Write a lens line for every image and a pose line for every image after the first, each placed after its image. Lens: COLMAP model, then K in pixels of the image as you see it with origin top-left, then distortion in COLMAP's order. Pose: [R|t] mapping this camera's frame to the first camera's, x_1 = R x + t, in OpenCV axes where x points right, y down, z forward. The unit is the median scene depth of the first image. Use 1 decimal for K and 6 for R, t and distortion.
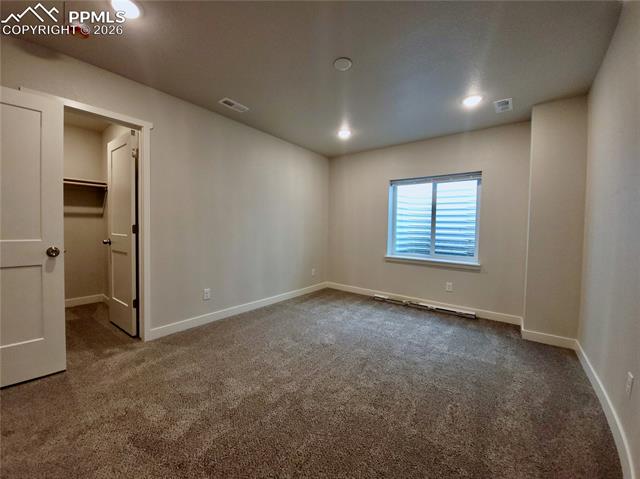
lens RADIAL K [[253.2, 0, 306.4], [0, 253.2, 235.2], [0, 0, 1]] dist [0.000885, -0.009353]
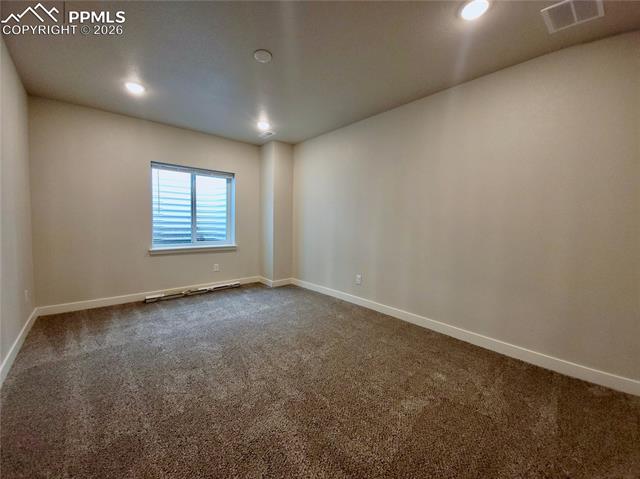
lens RADIAL K [[253.2, 0, 306.4], [0, 253.2, 235.2], [0, 0, 1]] dist [0.000885, -0.009353]
pose [[0.179415, -0.070355, 0.981254, -0.496658], [0.016954, 0.997512, 0.068421, -0.019055], [-0.983627, 0.004360, 0.180162, 0.373979]]
